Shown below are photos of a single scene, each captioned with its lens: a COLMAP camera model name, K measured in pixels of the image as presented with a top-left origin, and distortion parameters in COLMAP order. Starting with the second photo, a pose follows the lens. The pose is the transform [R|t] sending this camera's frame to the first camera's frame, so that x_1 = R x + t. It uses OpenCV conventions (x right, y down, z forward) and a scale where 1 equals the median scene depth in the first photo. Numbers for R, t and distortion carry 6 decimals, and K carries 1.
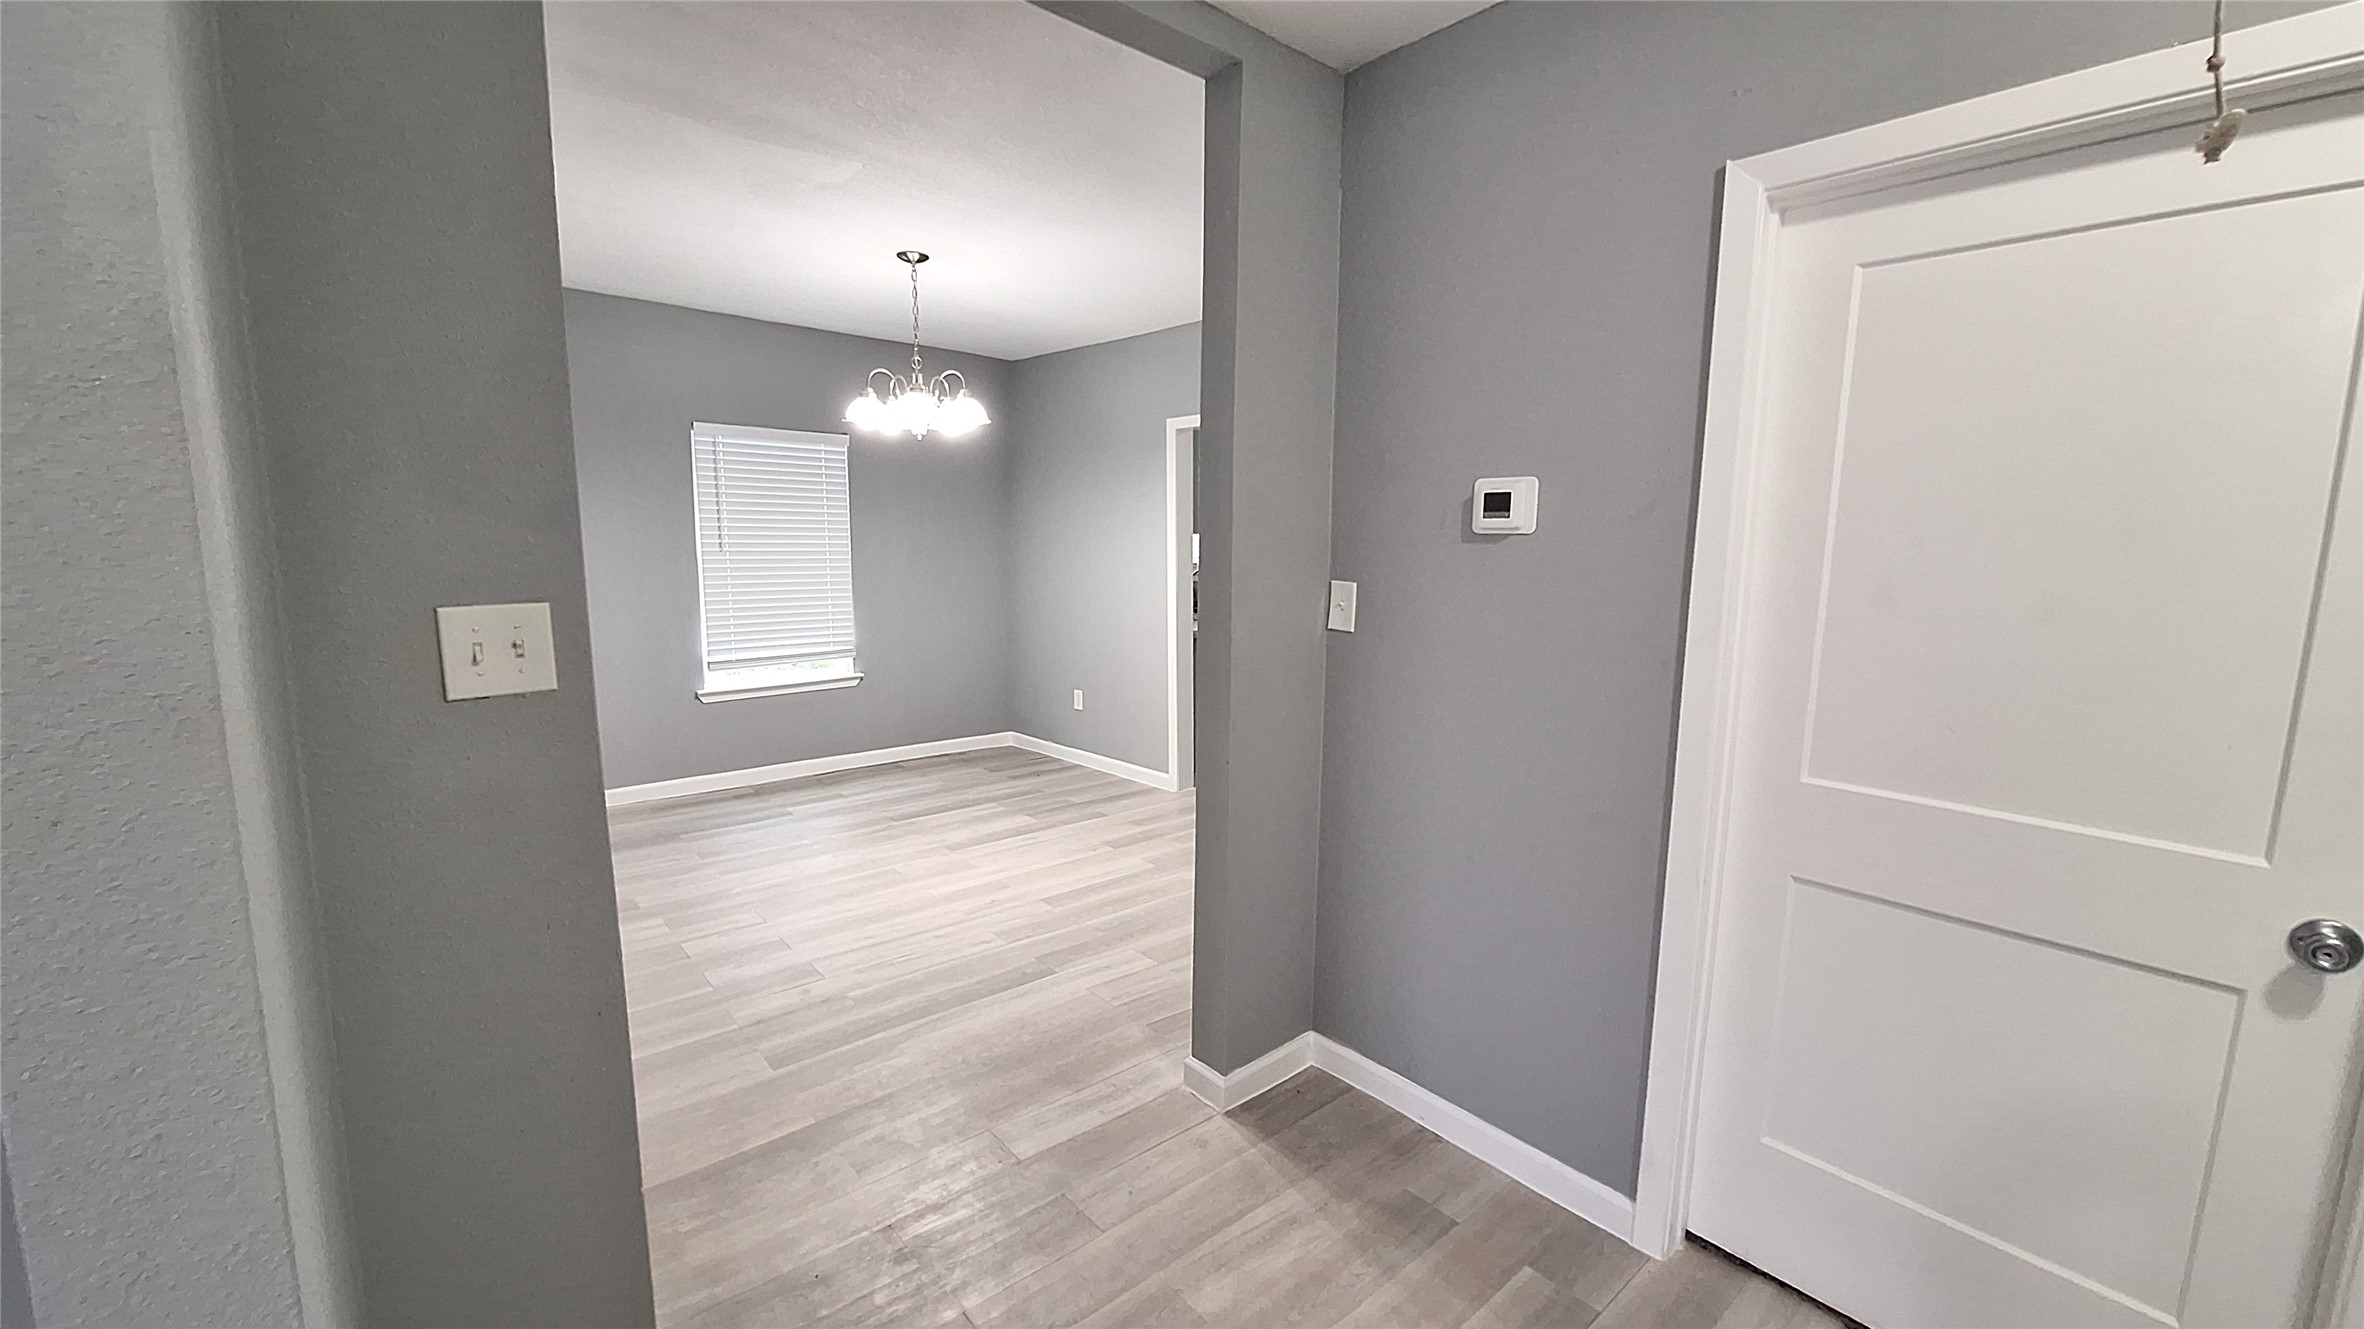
lens RADIAL K [[942.5, 0, 1171.3], [0, 942.5, 664.1], [0, 0, 1]] dist [0.001289, 0.000078]
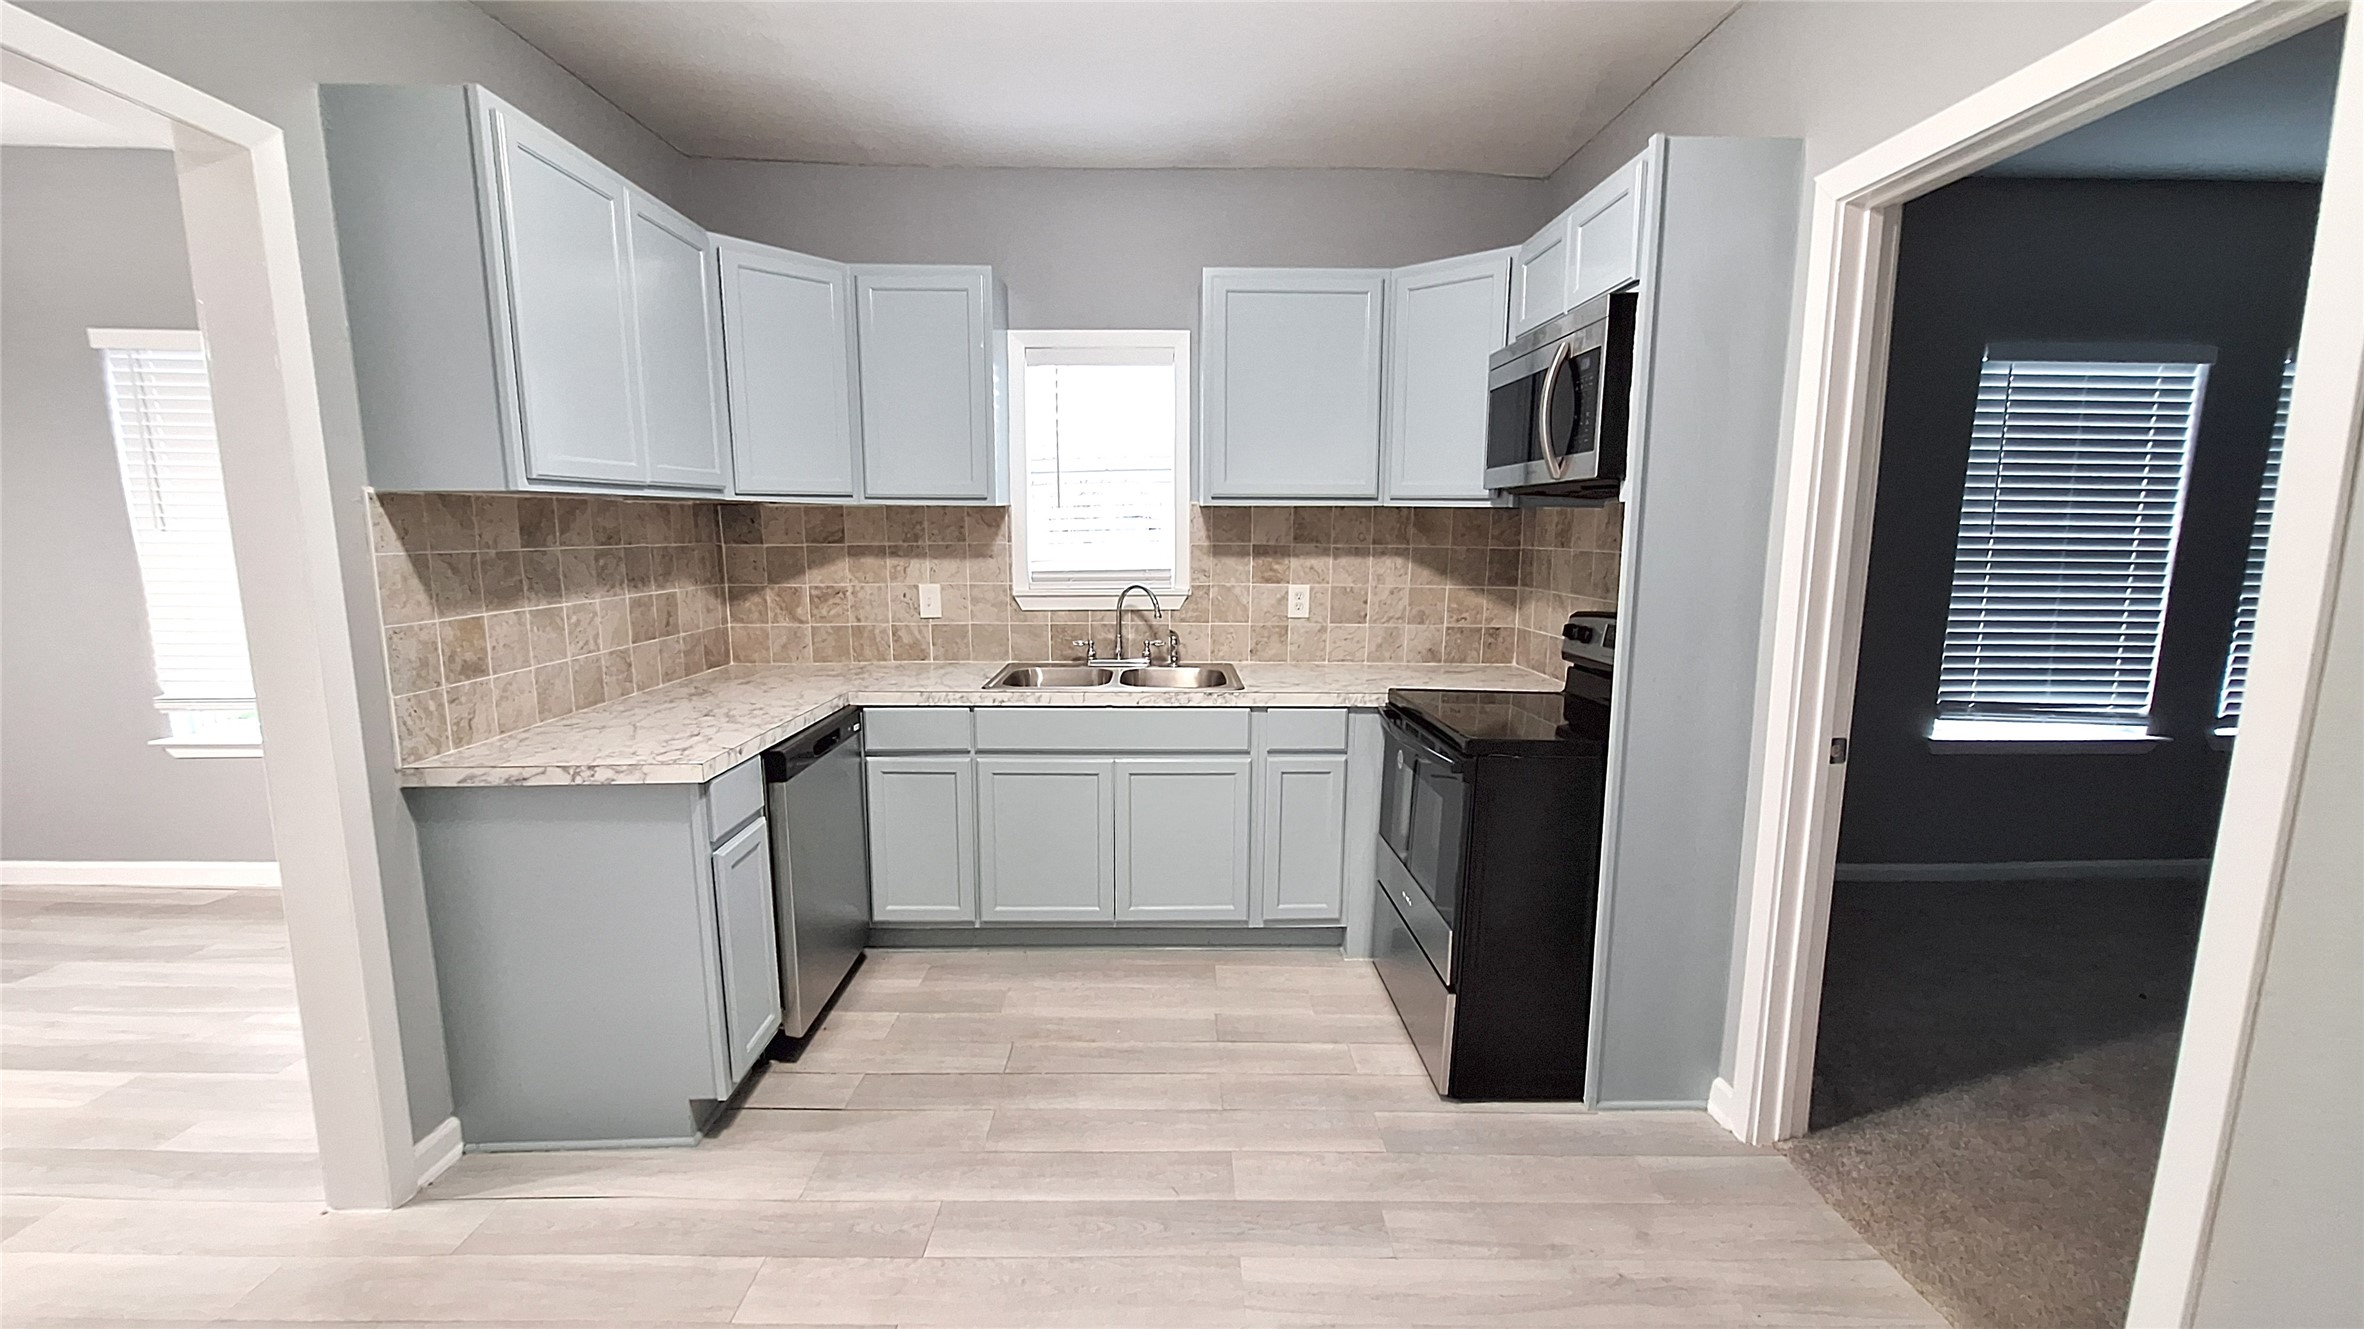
lens RADIAL K [[942.5, 0, 1171.3], [0, 942.5, 664.1], [0, 0, 1]] dist [0.001289, 0.000078]
pose [[0.765011, 0.093434, -0.637203, 0.477053], [-0.091915, 0.995131, 0.035566, -0.116491], [0.637424, 0.031360, 0.769875, 0.961211]]
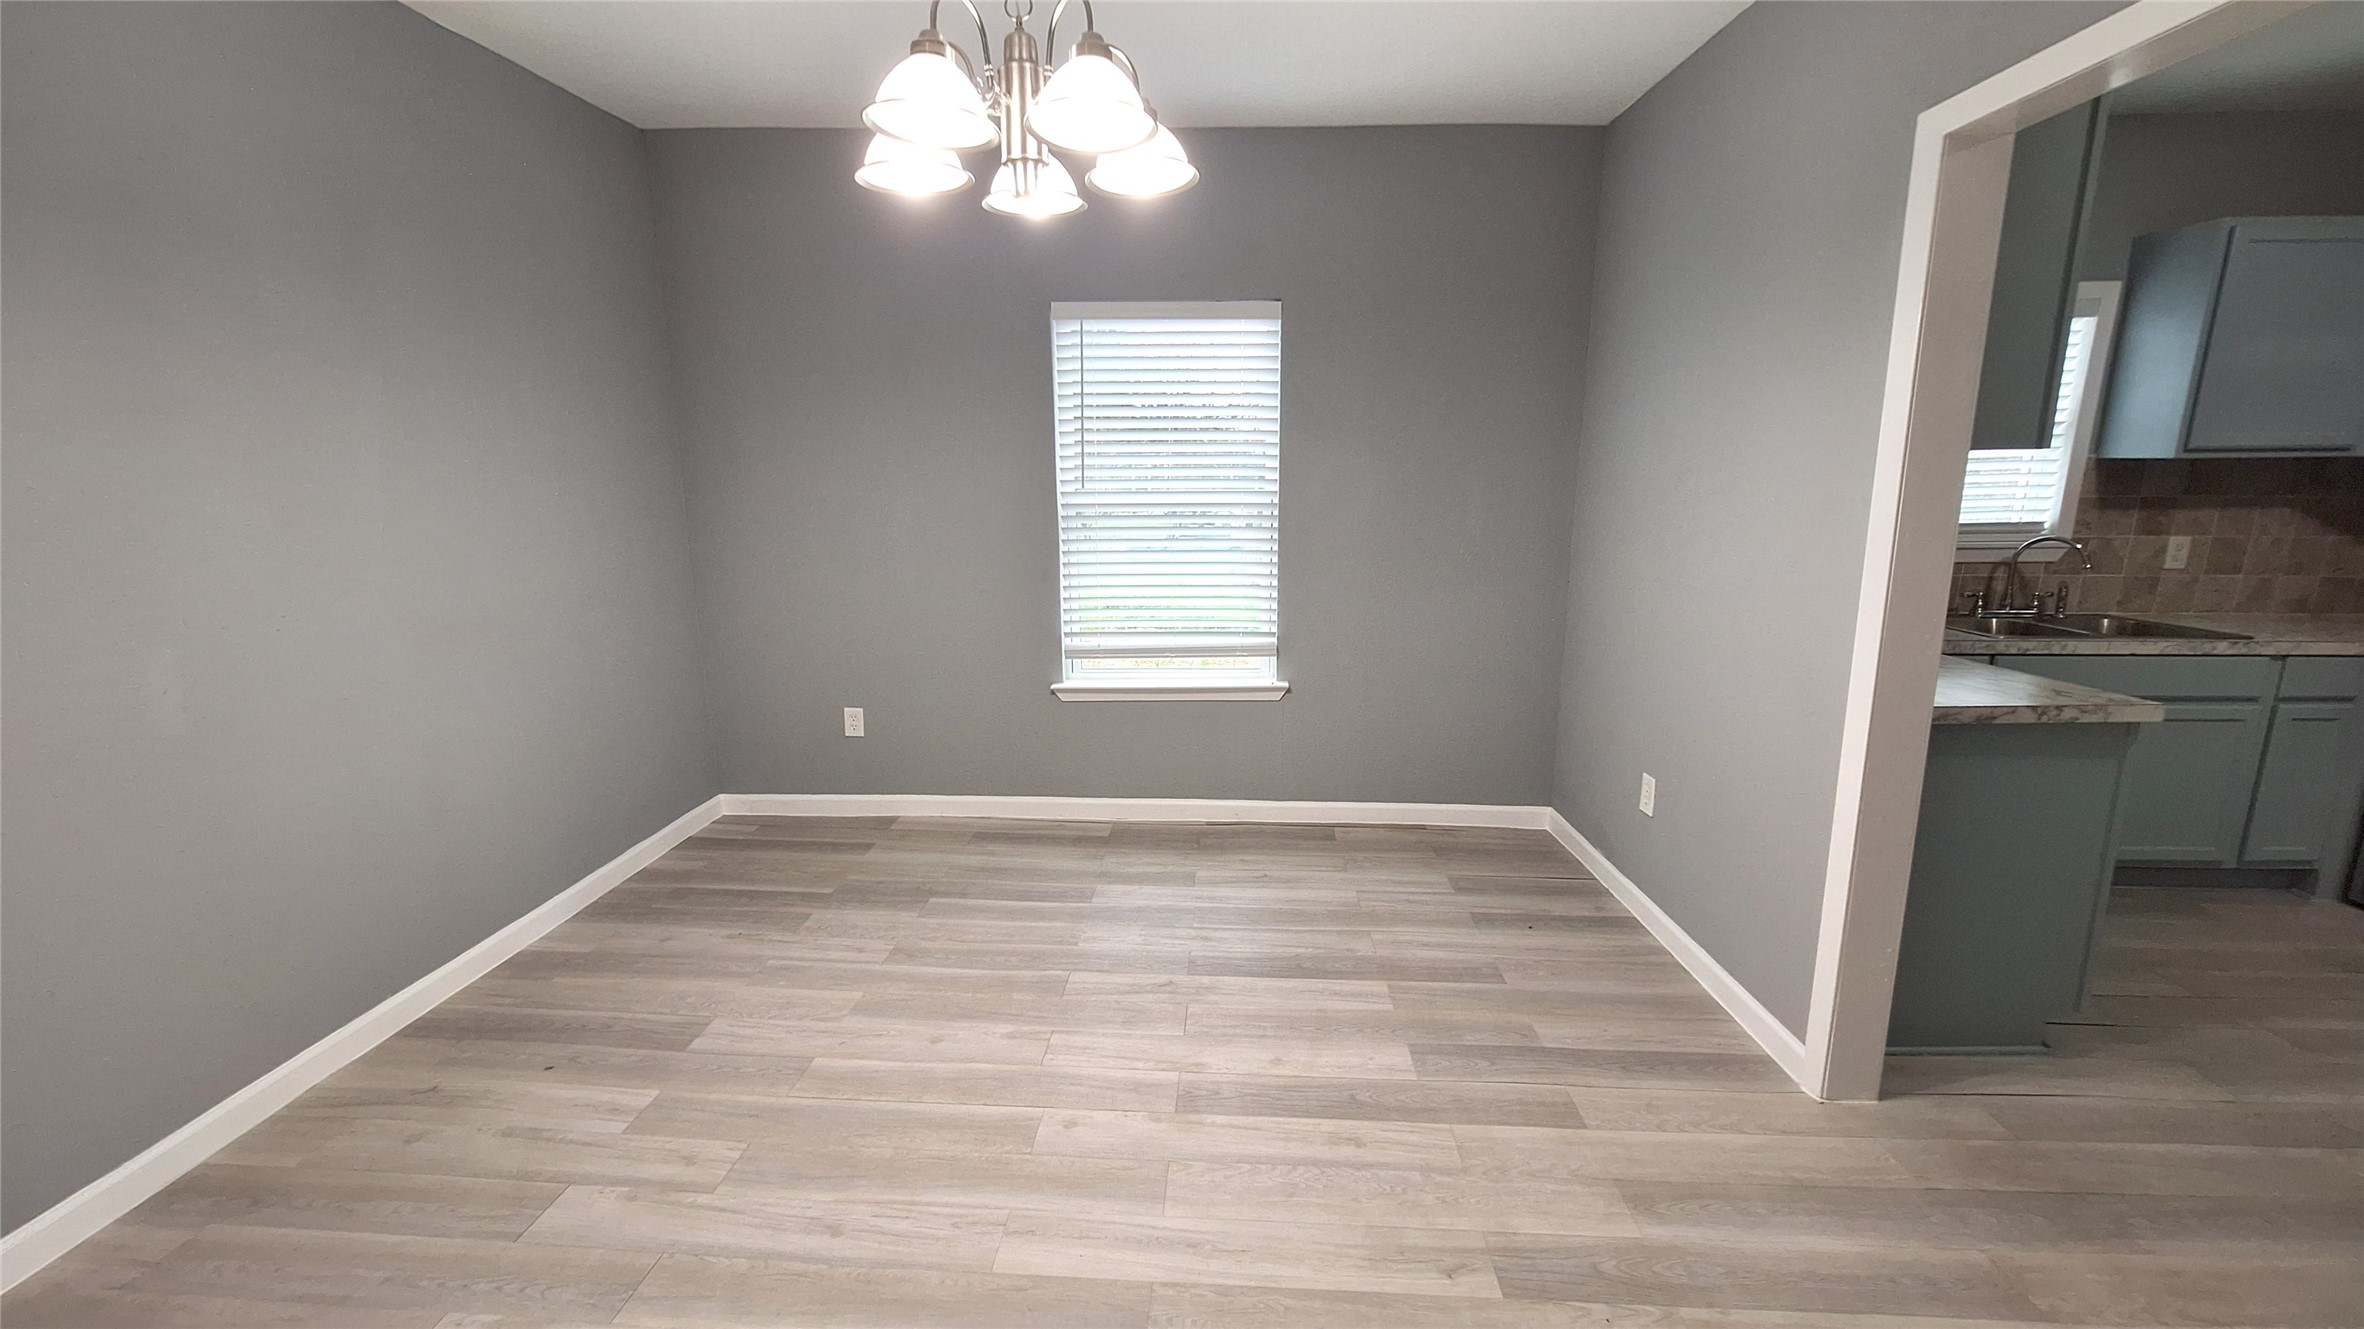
lens RADIAL K [[943.5, 0, 1181.1], [0, 943.5, 658.8], [0, 0, 1]] dist [-0.000934, 0.000012]
pose [[0.730544, 0.121190, -0.672026, 0.055281], [-0.089490, 0.992629, 0.081724, -0.060617], [0.676977, 0.000437, 0.736004, 0.544445]]
